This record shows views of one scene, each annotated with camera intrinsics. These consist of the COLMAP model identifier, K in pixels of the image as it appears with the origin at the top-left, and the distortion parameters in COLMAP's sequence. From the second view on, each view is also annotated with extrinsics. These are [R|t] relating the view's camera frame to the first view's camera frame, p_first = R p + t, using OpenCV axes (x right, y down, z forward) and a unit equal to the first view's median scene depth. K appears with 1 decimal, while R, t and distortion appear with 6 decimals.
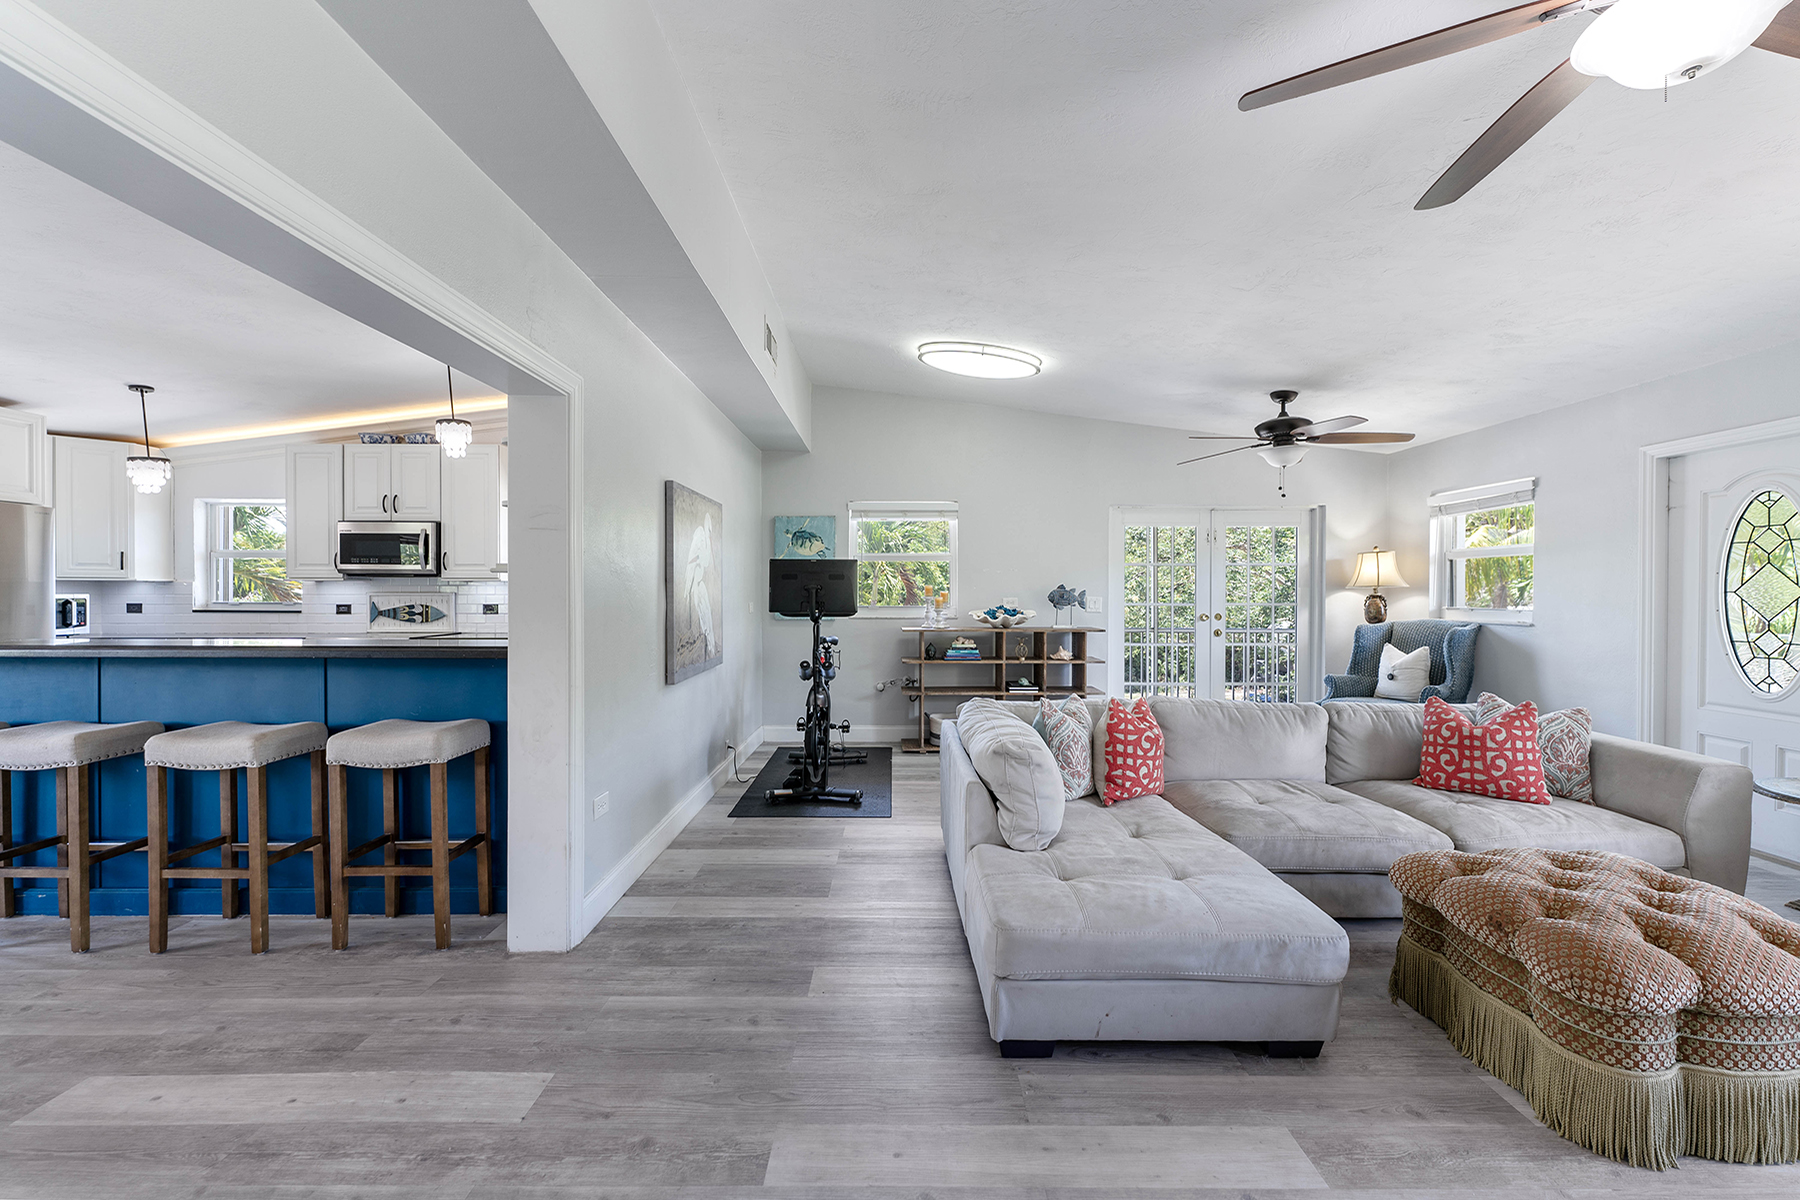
lens RADIAL K [[723.9, 0, 897.2], [0, 723.9, 591.5], [0, 0, 1]] dist [0.001931, -0.000873]
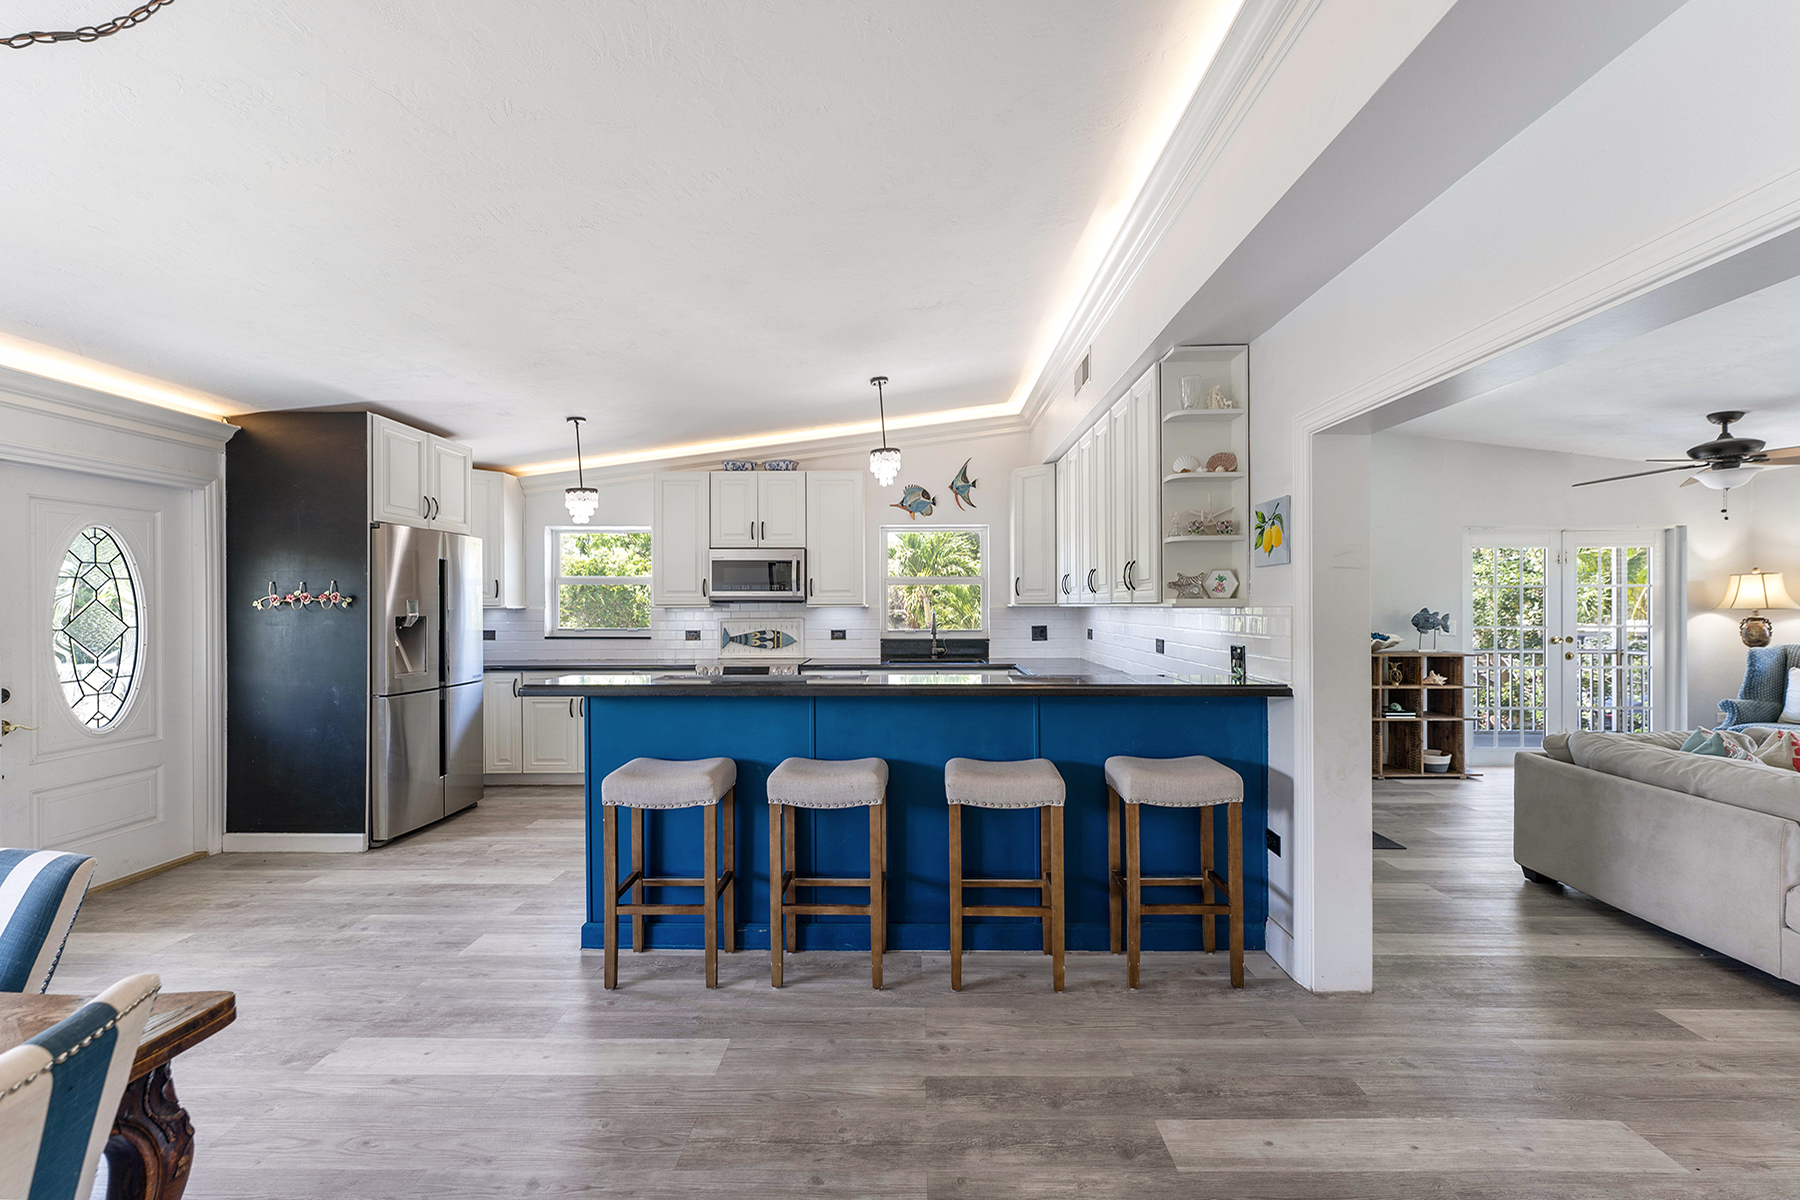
lens RADIAL K [[723.9, 0, 900.0], [0, 723.9, 612.0], [0, 0, 1]] dist [0.001931, -0.000873]
pose [[0.999846, -0.004063, -0.017079, -0.491773], [0.004202, 0.999958, 0.008100, -0.015949], [0.017045, -0.008170, 0.999821, -0.002391]]
